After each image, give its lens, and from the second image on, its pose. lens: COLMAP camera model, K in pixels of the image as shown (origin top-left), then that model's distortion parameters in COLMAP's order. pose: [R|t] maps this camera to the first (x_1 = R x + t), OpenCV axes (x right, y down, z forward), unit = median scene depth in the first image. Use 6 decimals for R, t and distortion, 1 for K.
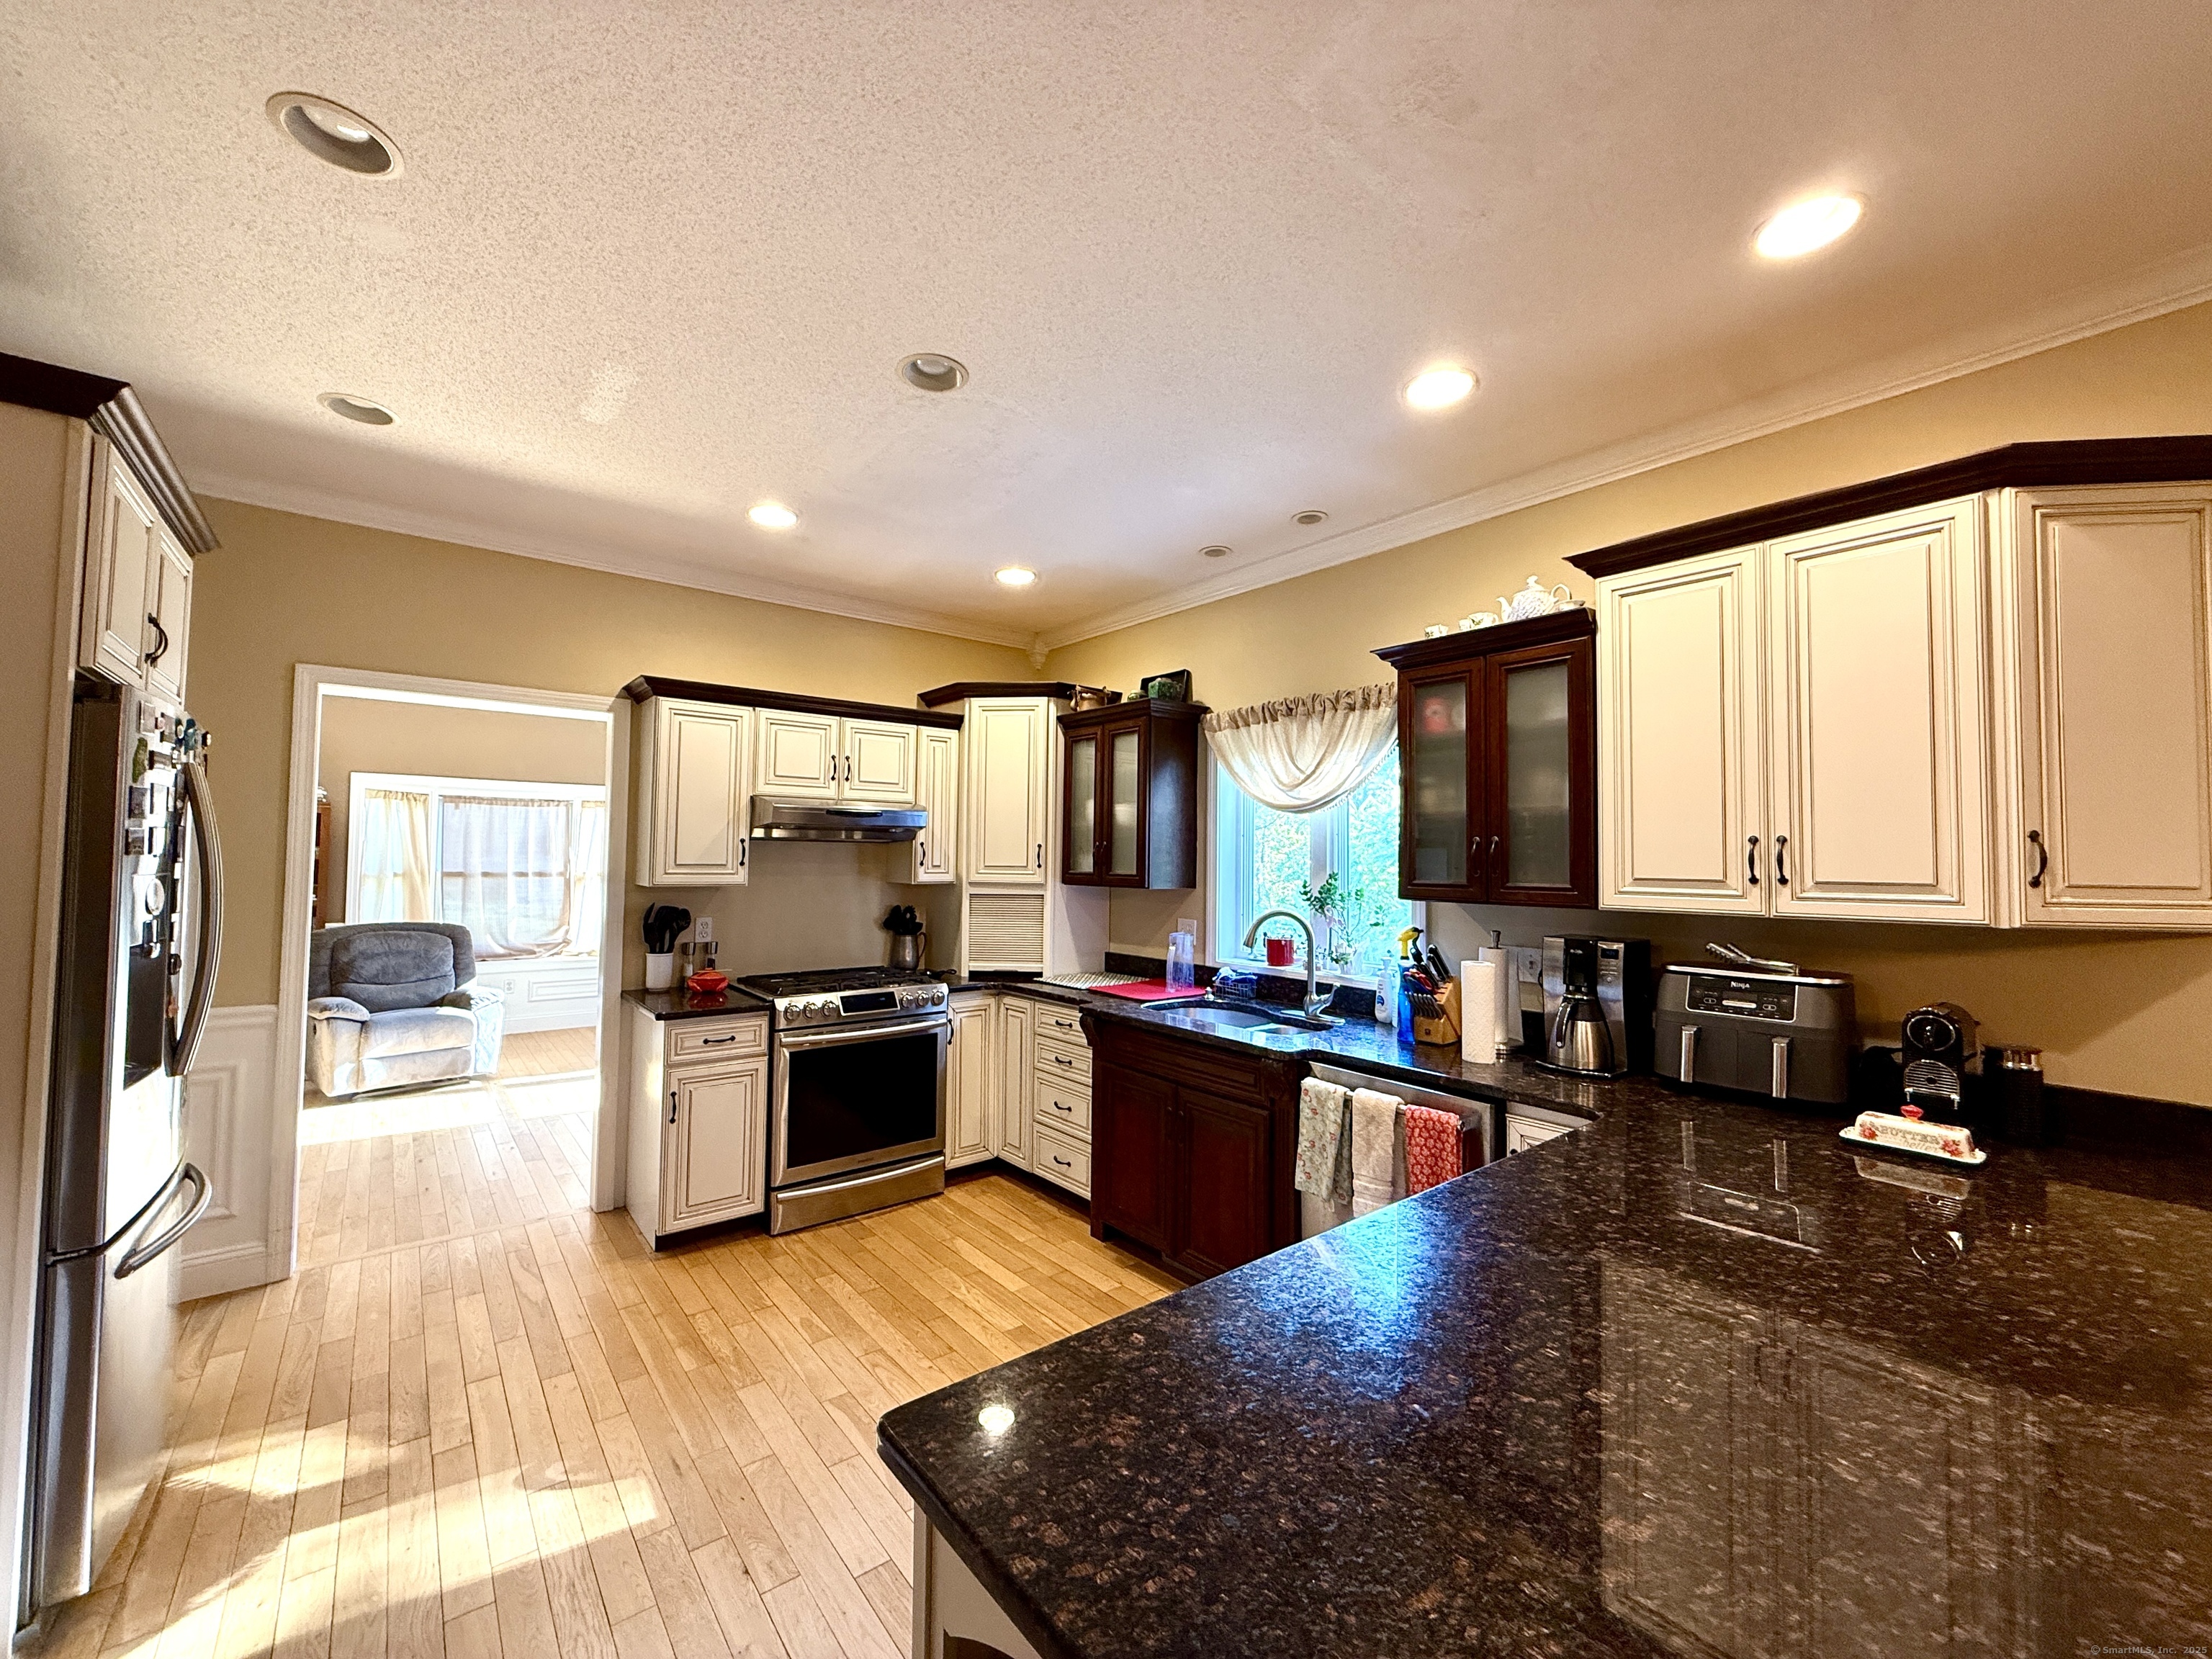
lens RADIAL K [[877.1, 0, 1100.6], [0, 877.1, 823.5], [0, 0, 1]] dist [-0.000125, -0.000075]
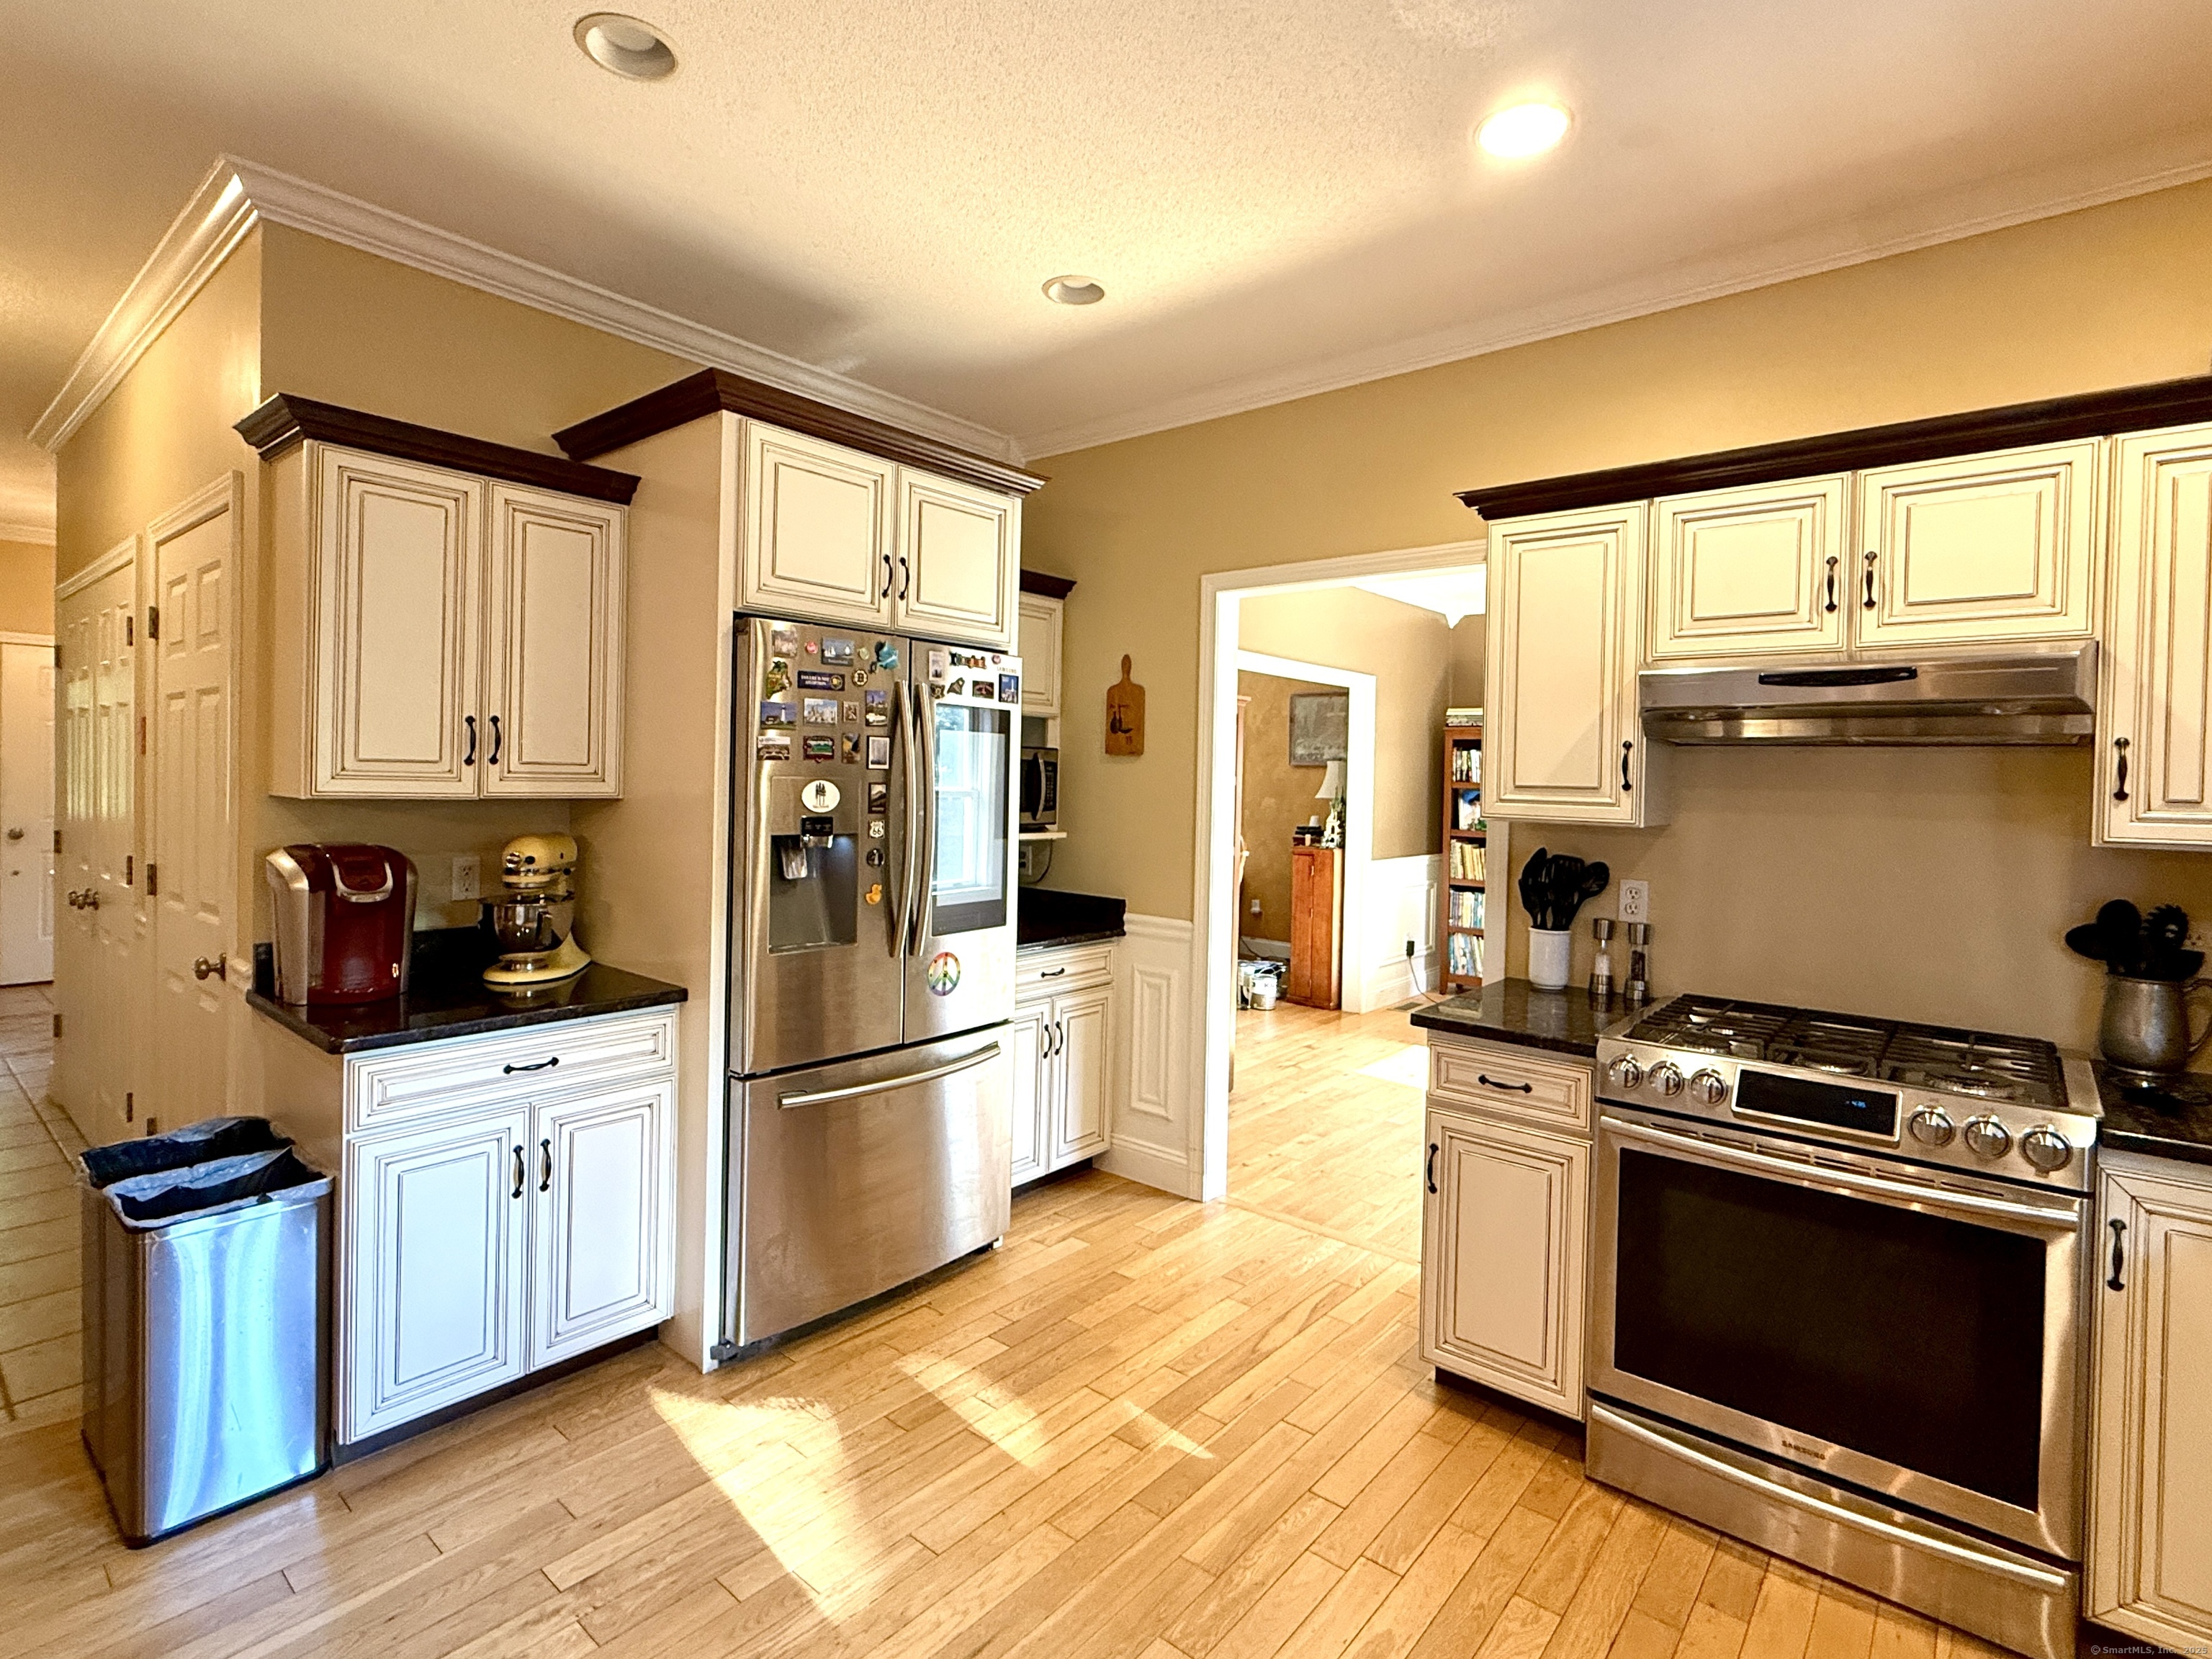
lens RADIAL K [[1096.6, 0, 1101.2], [0, 1096.6, 788.2], [0, 0, 1]] dist [0.003083, 0.000793]
pose [[0.190228, 0.006099, -0.981721, 0.228058], [0.019648, 0.999757, 0.010018, 0.036124], [0.981543, -0.021195, 0.190062, 0.589820]]
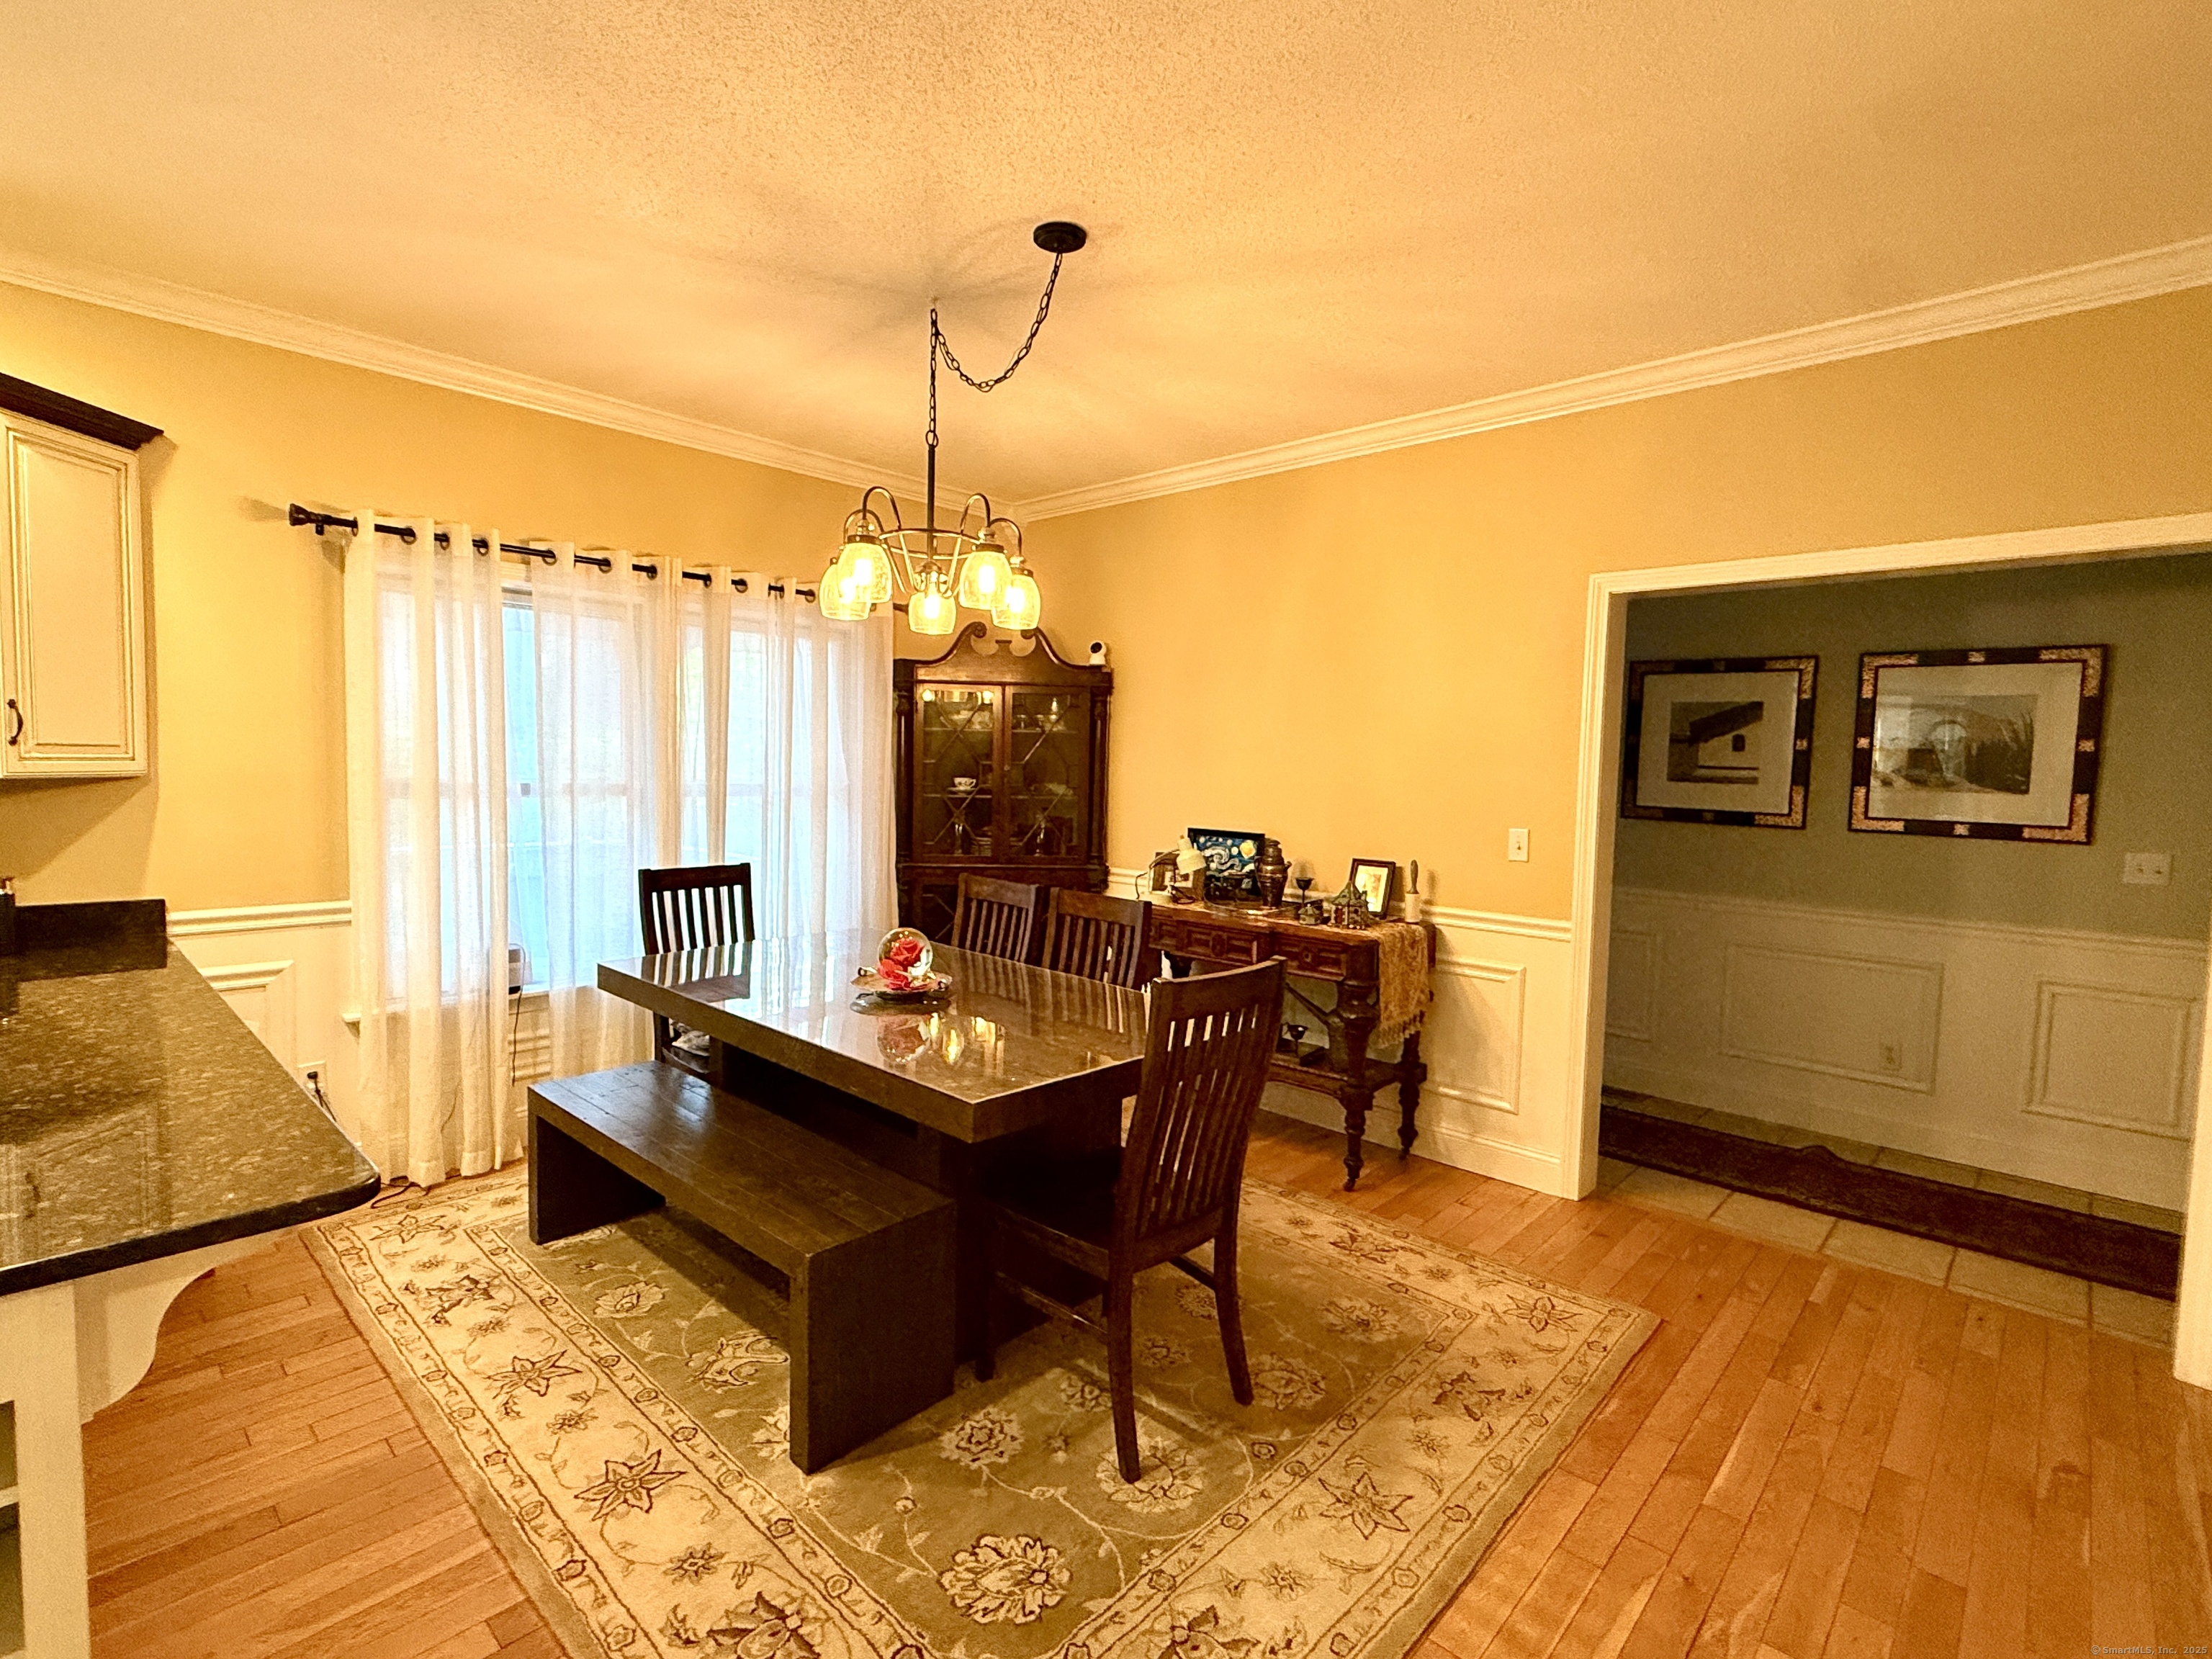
lens RADIAL K [[1045.8, 0, 1106.0], [0, 1045.8, 829.5], [0, 0, 1]] dist [-0.001436, -0.000380]
pose [[-0.140574, -0.075409, 0.987194, -0.311613], [-0.069315, 0.995398, 0.066165, -0.006632], [-0.987641, -0.059126, -0.145154, -0.160936]]
